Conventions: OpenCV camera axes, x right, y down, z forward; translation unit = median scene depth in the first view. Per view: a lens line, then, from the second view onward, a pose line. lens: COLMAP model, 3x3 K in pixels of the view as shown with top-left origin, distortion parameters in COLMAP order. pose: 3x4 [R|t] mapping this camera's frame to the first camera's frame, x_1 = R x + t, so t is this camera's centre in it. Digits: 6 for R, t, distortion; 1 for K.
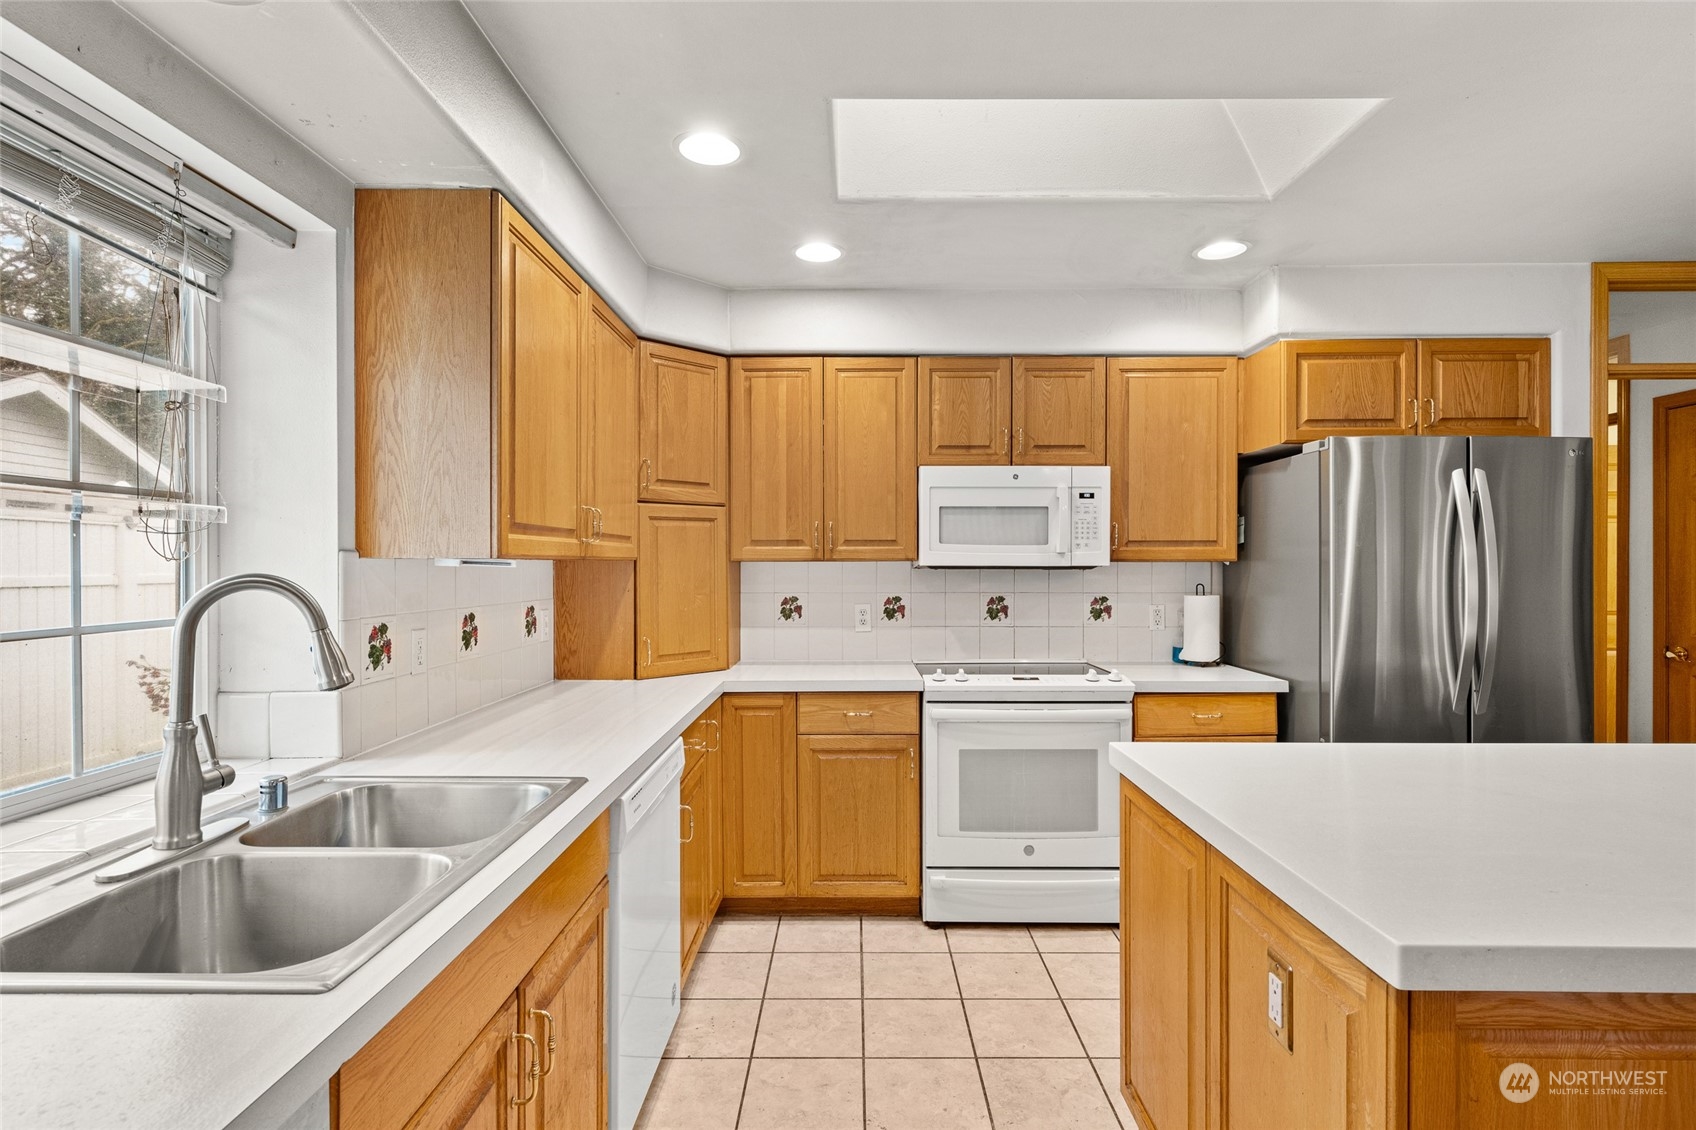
lens RADIAL K [[834.3, 0, 853.4], [0, 834.3, 565.9], [0, 0, 1]] dist [0.003828, -0.001985]
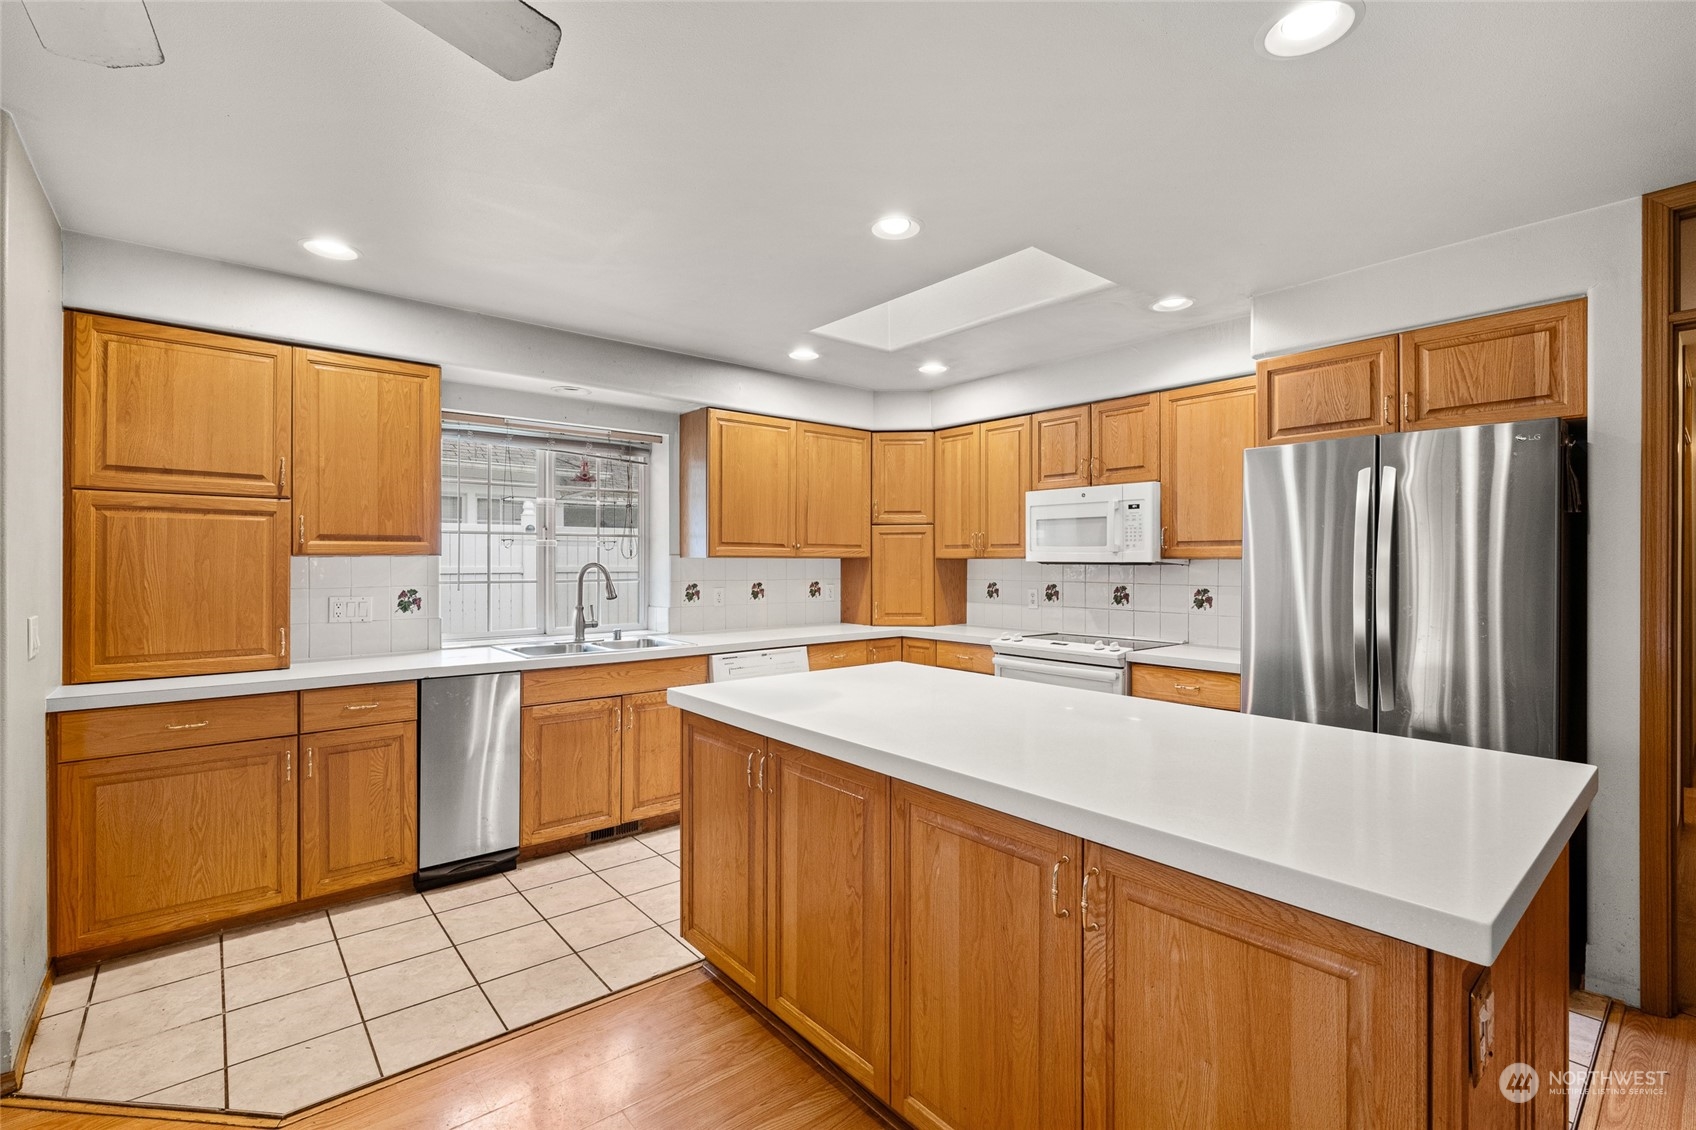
lens RADIAL K [[754.6, 0, 846.6], [0, 754.6, 560.1], [0, 0, 1]] dist [-0.000835, 0.000078]
pose [[0.648443, 0.001293, -0.761262, 0.929326], [-0.003844, 0.999991, -0.001576, 0.000362], [0.761253, 0.003948, 0.648443, -0.075101]]
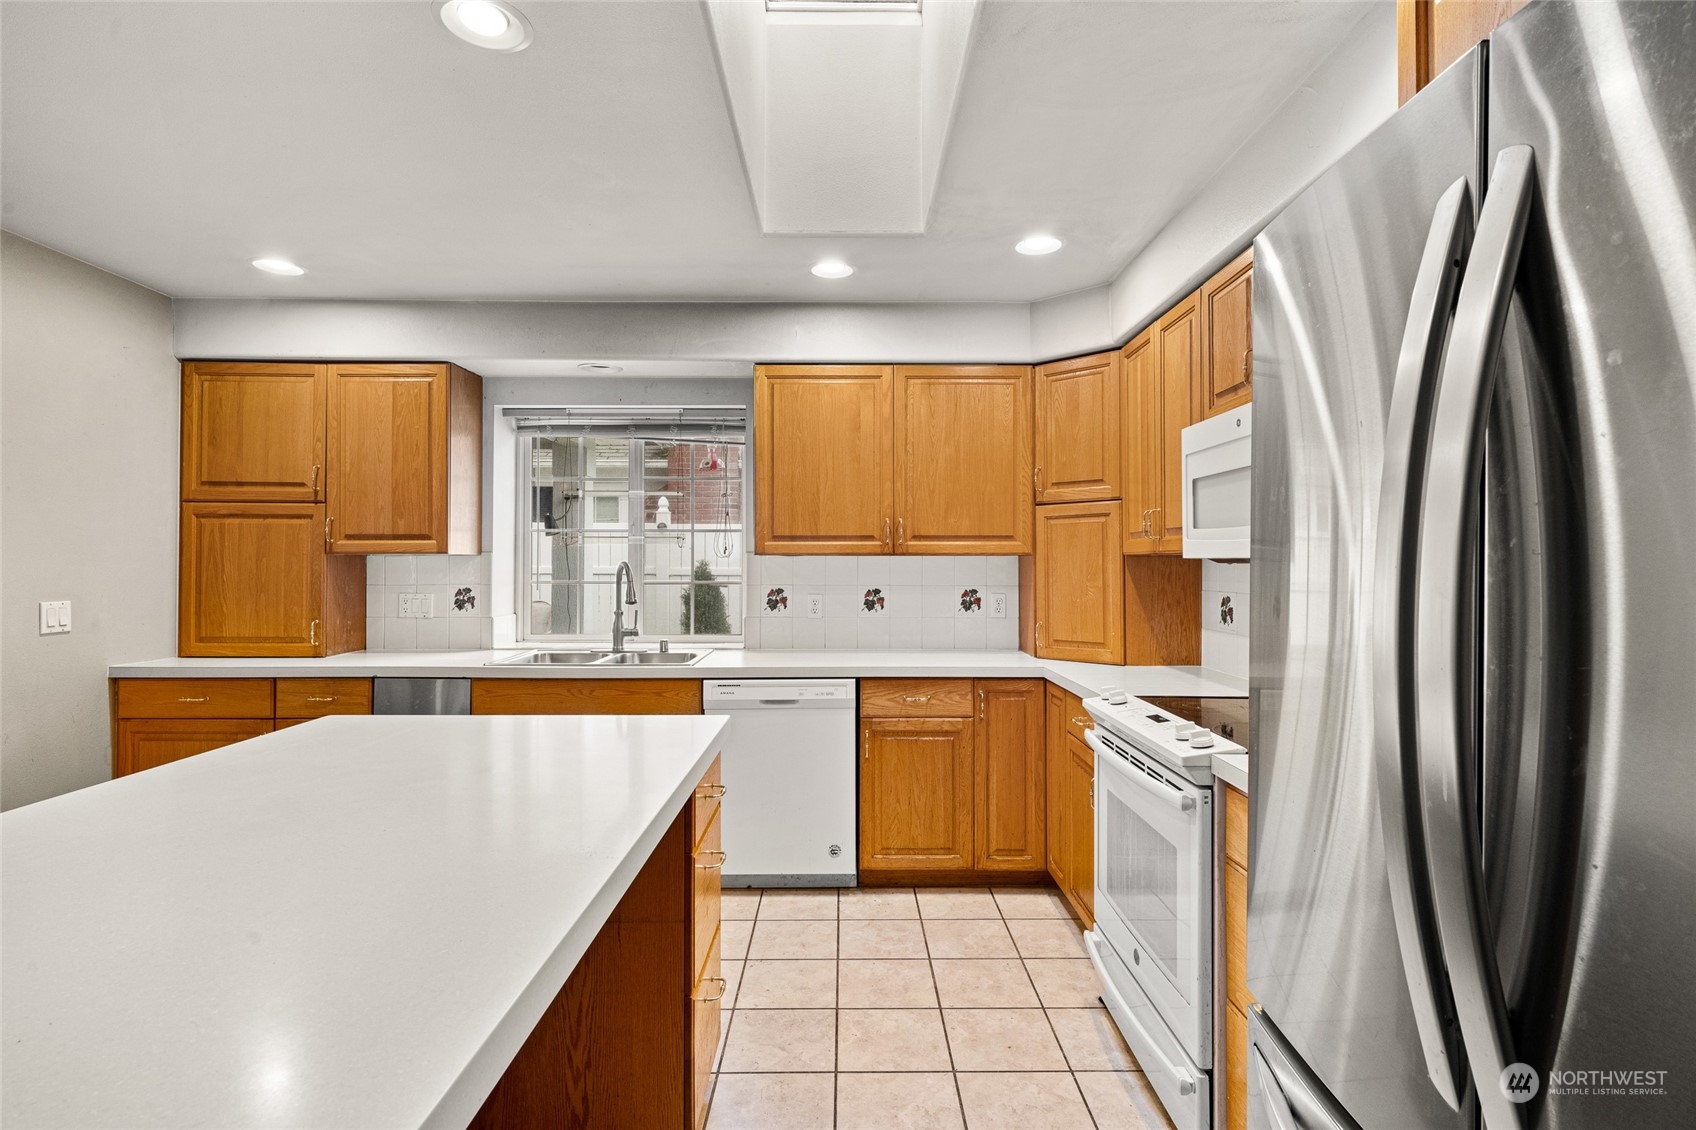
lens RADIAL K [[834.3, 0, 853.3], [0, 834.3, 553.8], [0, 0, 1]] dist [0.003828, -0.001985]
pose [[0.010697, -0.010510, -0.999888, 0.914500], [-0.003746, 0.999937, -0.010550, 0.004624], [0.999936, 0.003859, 0.010656, 0.740181]]
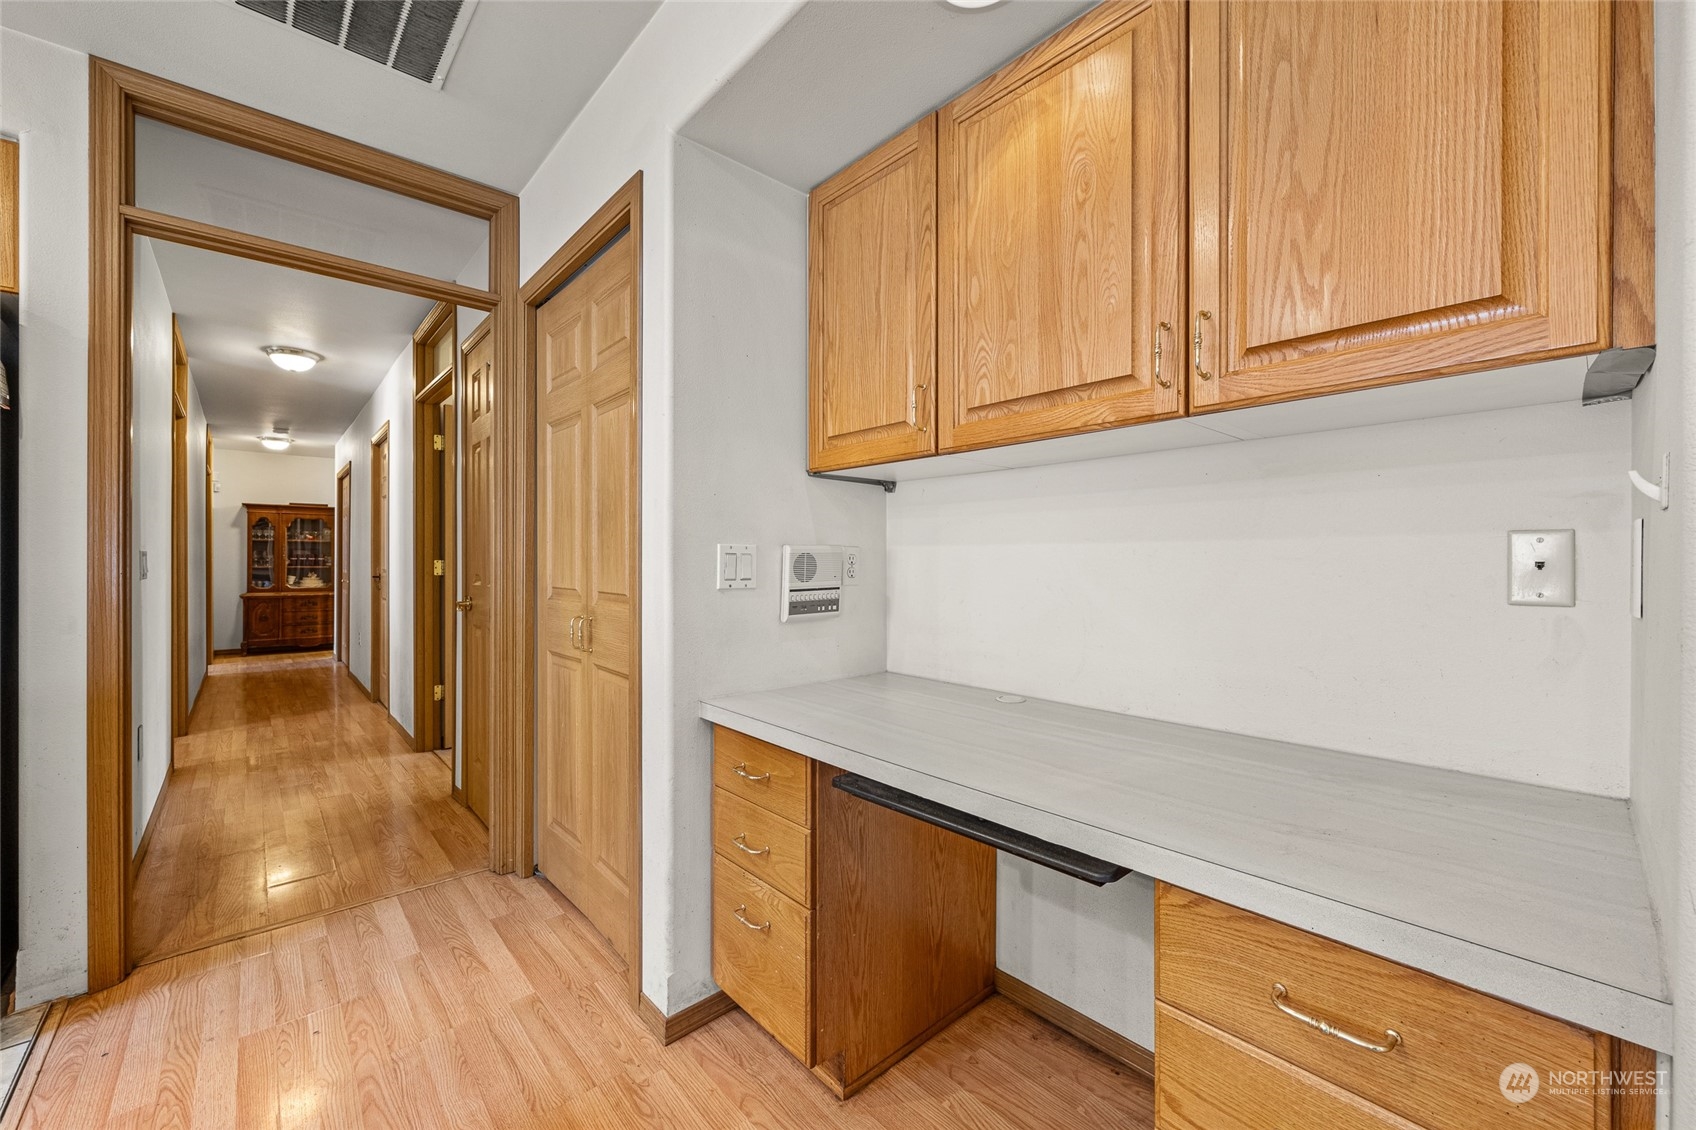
lens RADIAL K [[675.4, 0, 861.8], [0, 675.4, 560.3], [0, 0, 1]] dist [0.000959, 0.000821]
pose [[0.735304, 0.001147, 0.677737, 0.964596], [0.001545, 0.999993, -0.003368, 0.071085], [-0.677736, 0.003523, 0.735297, 0.124094]]
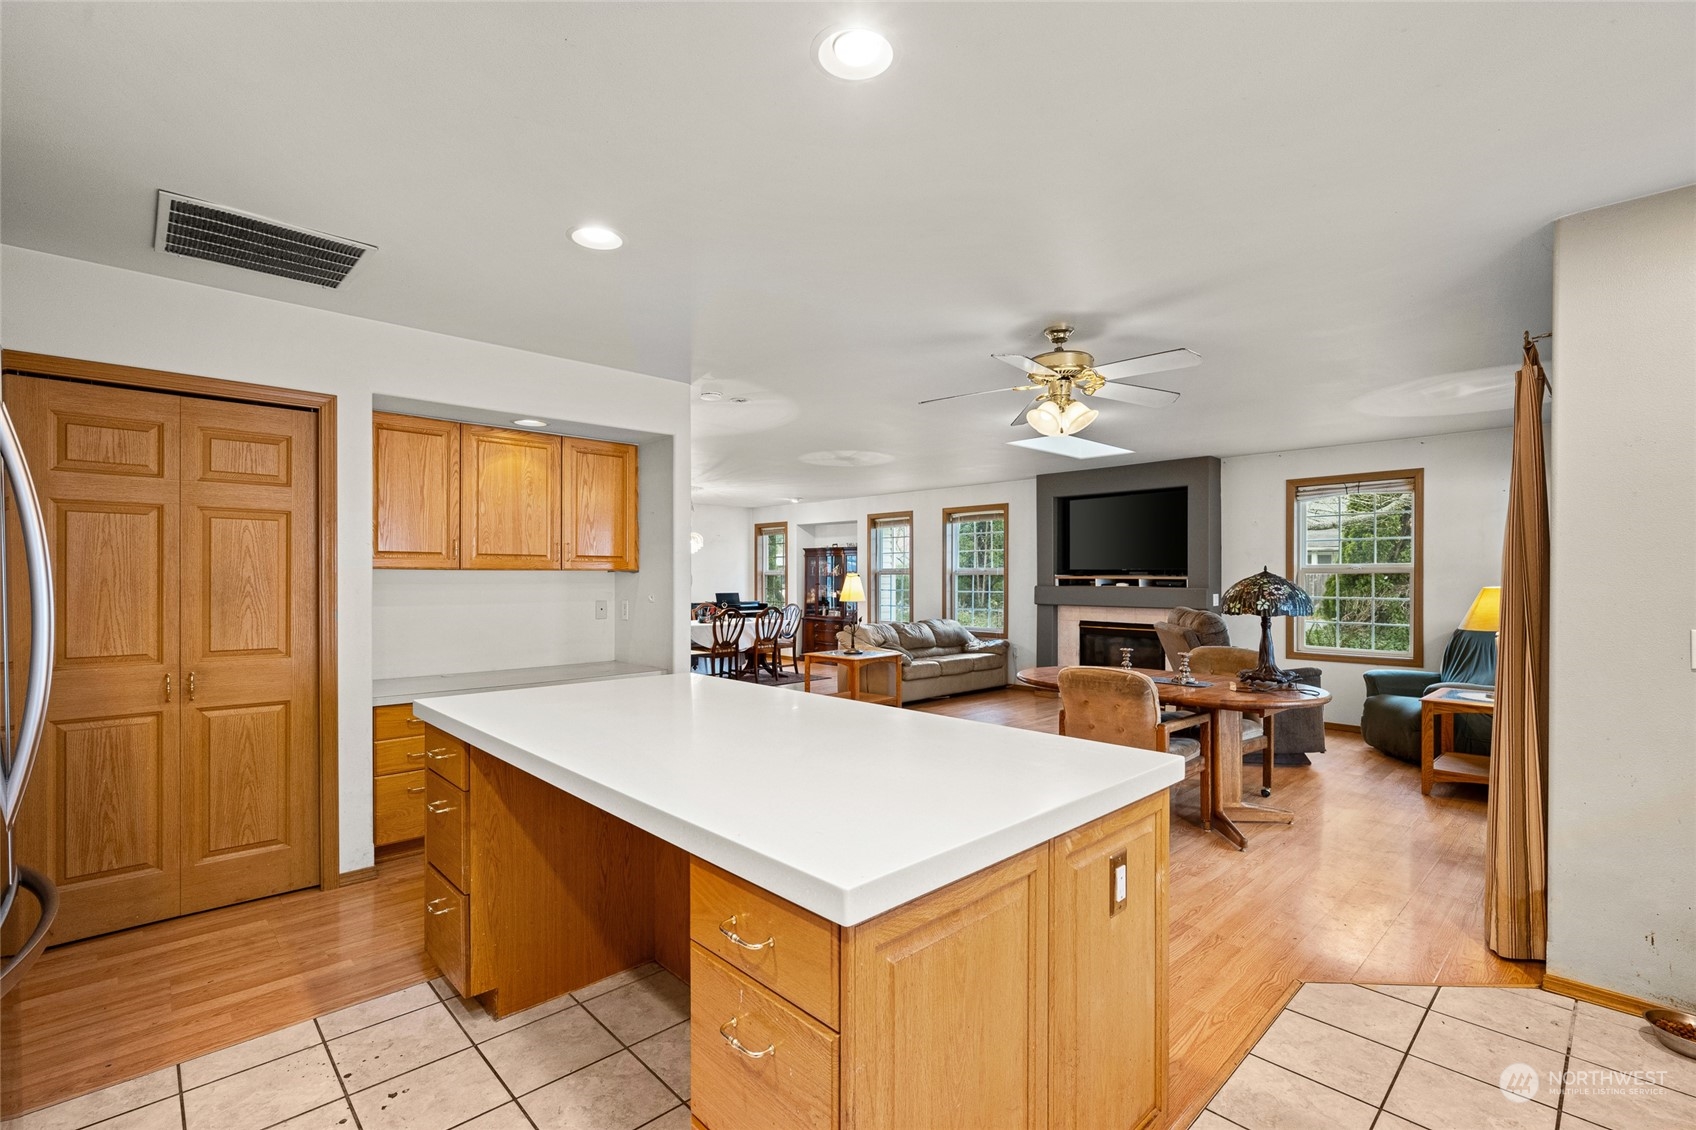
lens RADIAL K [[754.6, 0, 847.4], [0, 754.6, 570.2], [0, 0, 1]] dist [-0.000835, 0.000078]
pose [[-0.698858, 0.005084, 0.715243, -0.025469], [0.000429, 0.999978, -0.006688, 0.003027], [-0.715261, -0.004367, -0.698844, 0.861336]]
